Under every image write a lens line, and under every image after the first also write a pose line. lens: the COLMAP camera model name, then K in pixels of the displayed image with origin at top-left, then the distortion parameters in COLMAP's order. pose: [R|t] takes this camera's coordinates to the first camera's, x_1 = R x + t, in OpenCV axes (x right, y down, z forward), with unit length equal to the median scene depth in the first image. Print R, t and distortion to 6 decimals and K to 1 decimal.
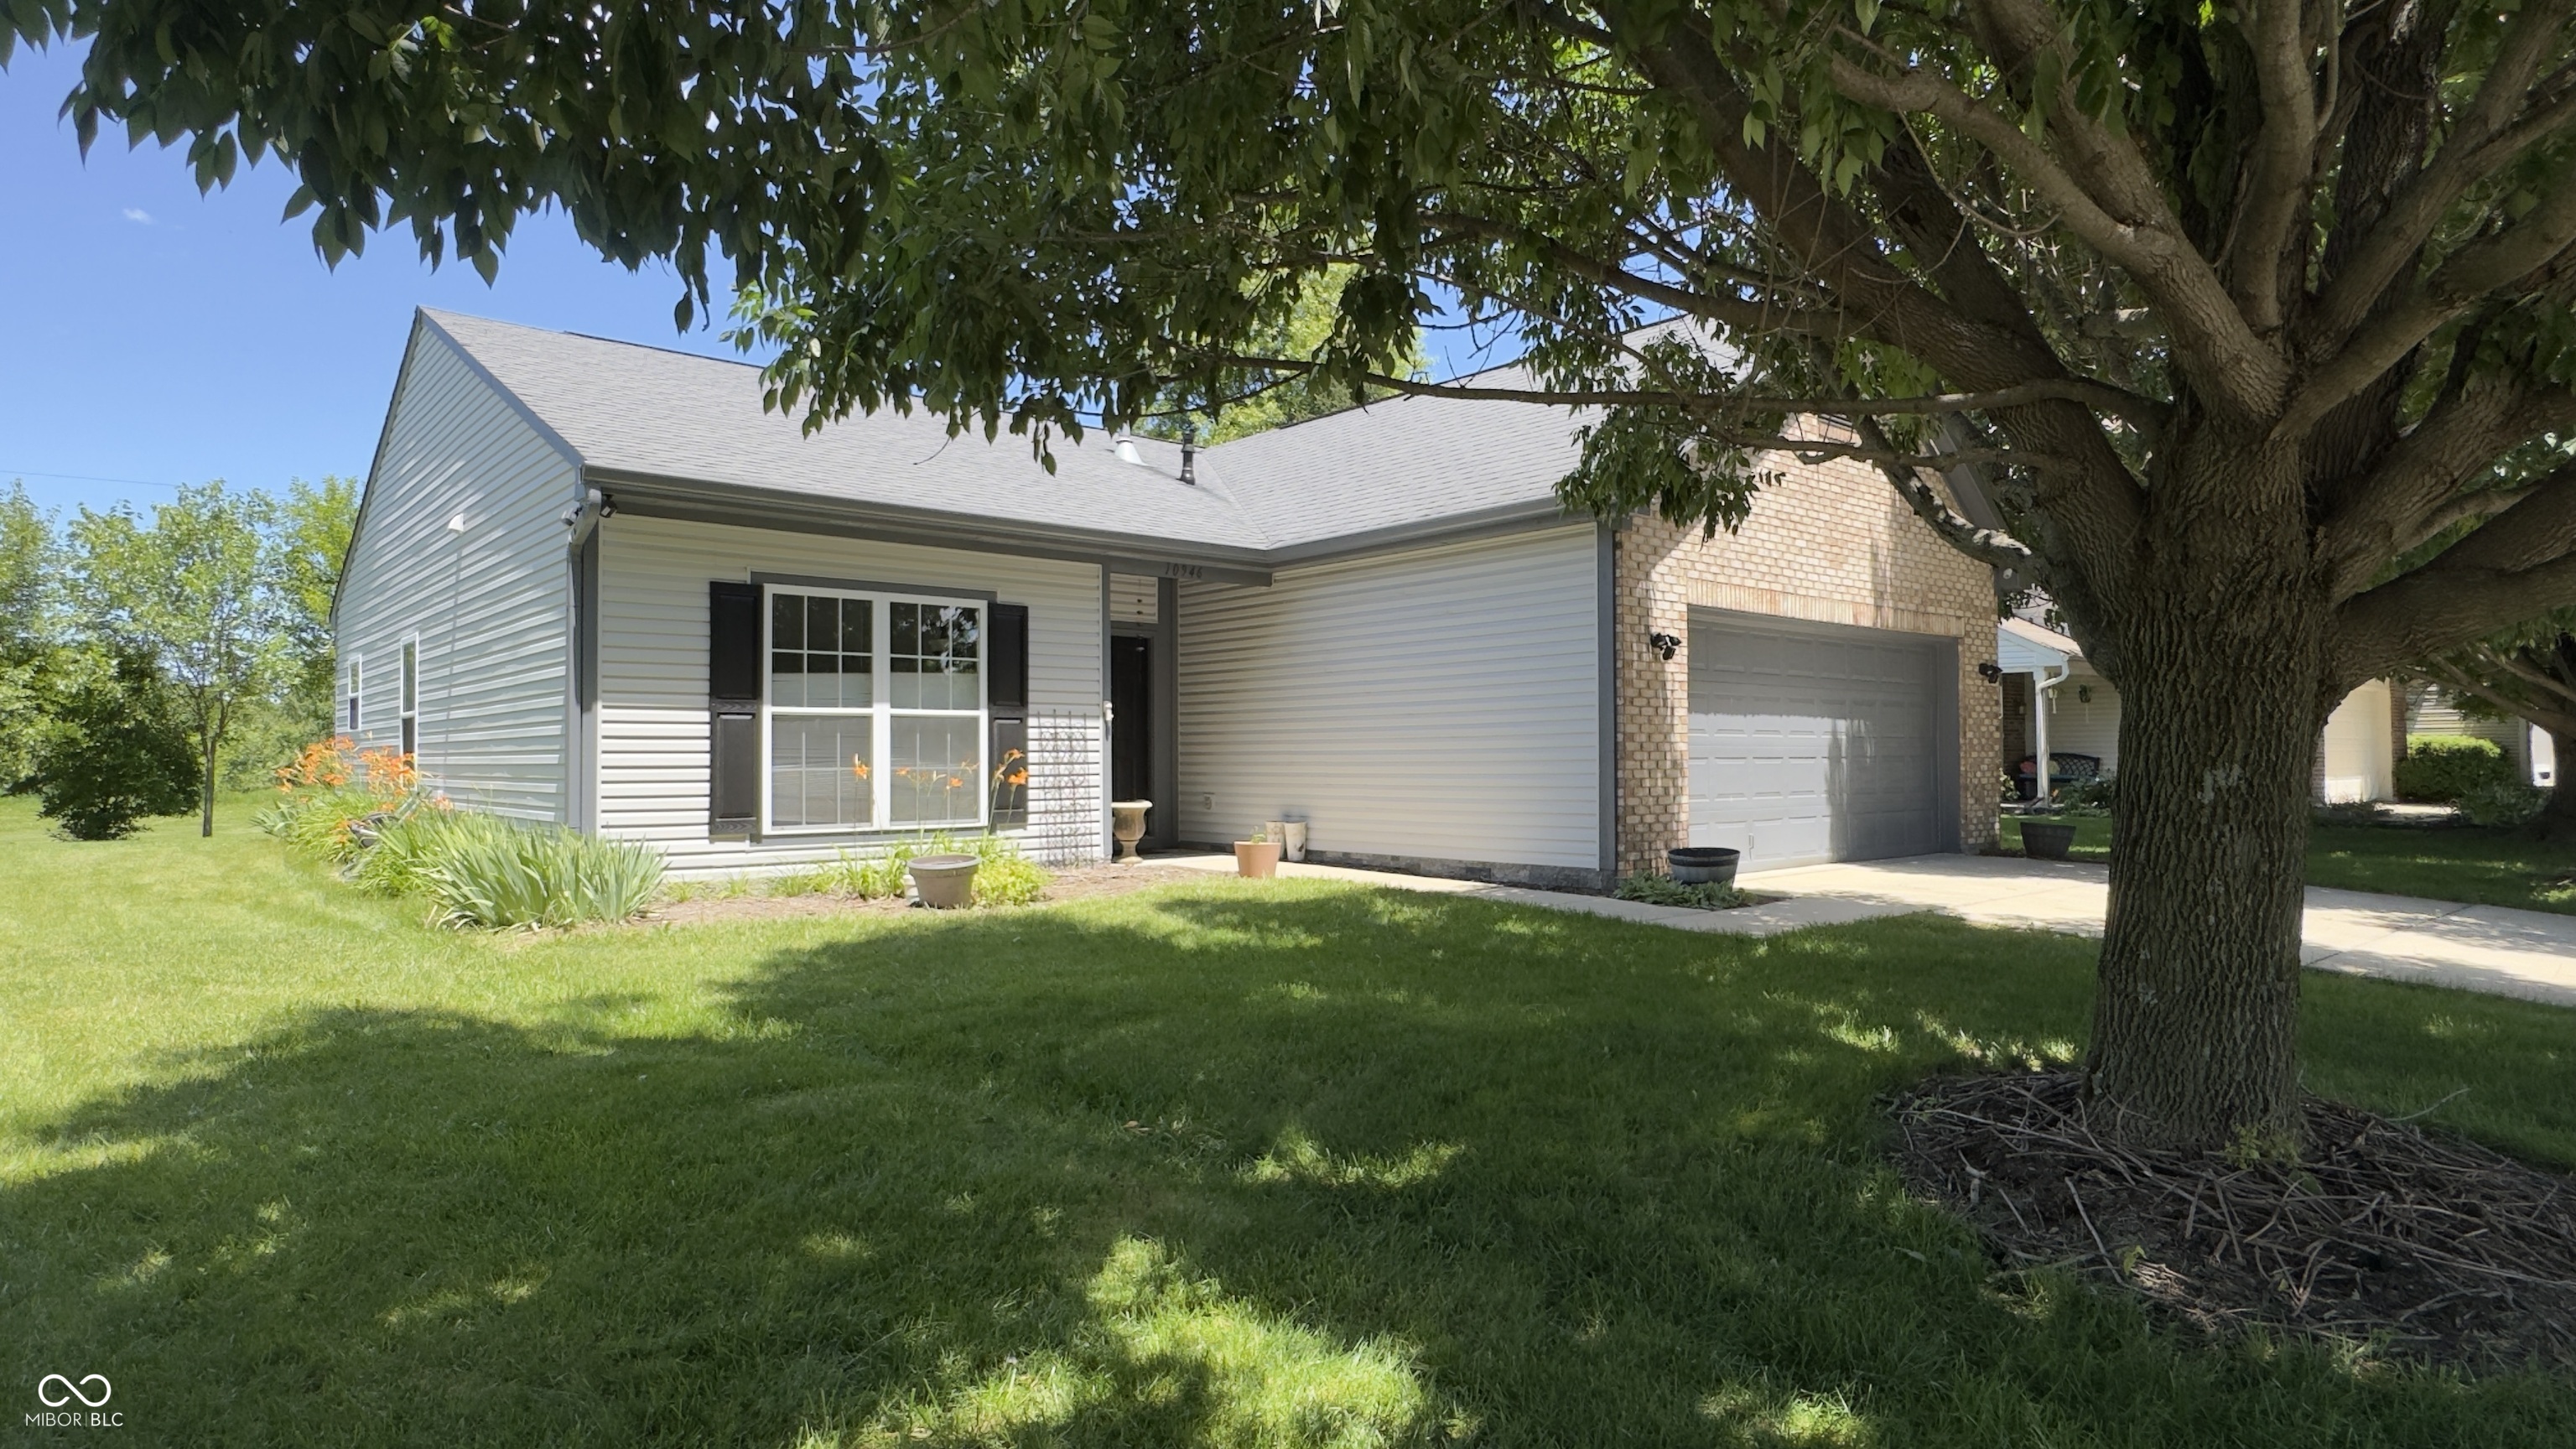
lens RADIAL K [[1403.3, 0, 1282.1], [0, 1403.3, 722.3], [0, 0, 1]] dist [-0.000223, 0.001713]
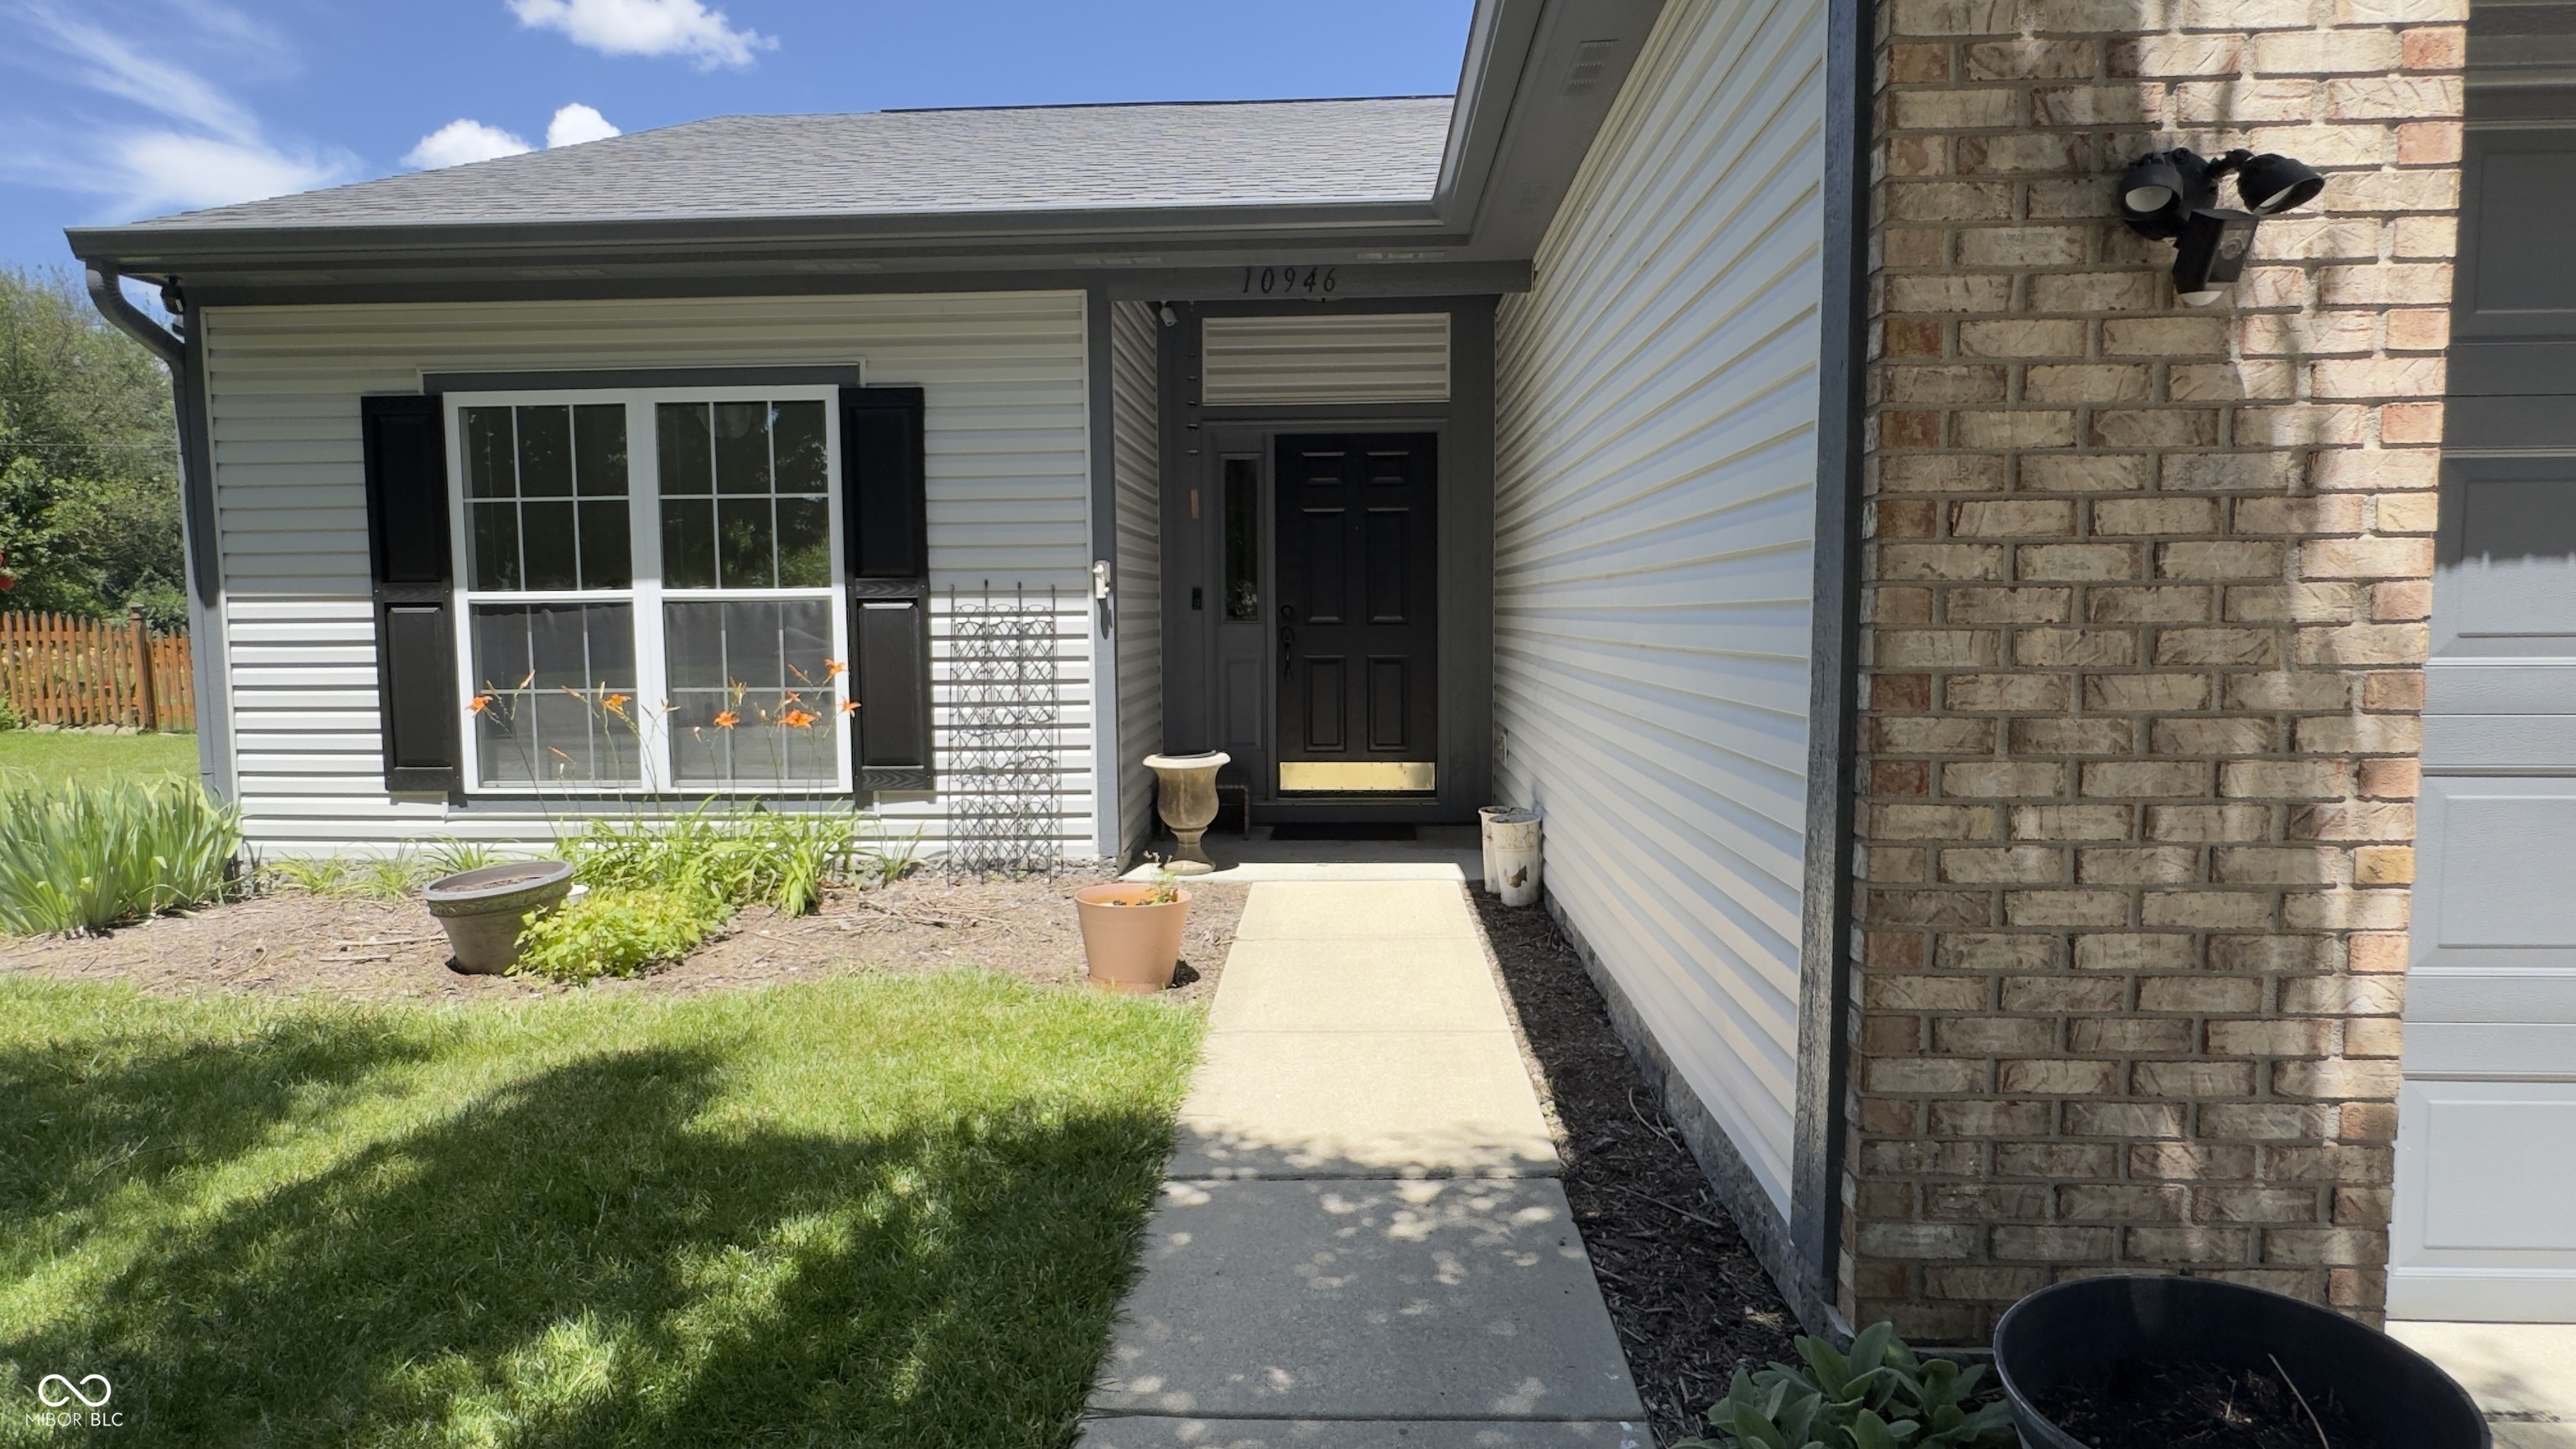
lens RADIAL K [[1403.3, 0, 1262.1], [0, 1403.3, 733.2], [0, 0, 1]] dist [-0.000223, 0.001713]
pose [[0.722124, 0.059930, -0.689163, 0.310465], [0.023695, 0.993513, 0.111225, -0.009135], [0.691358, -0.096647, 0.716020, 0.746965]]
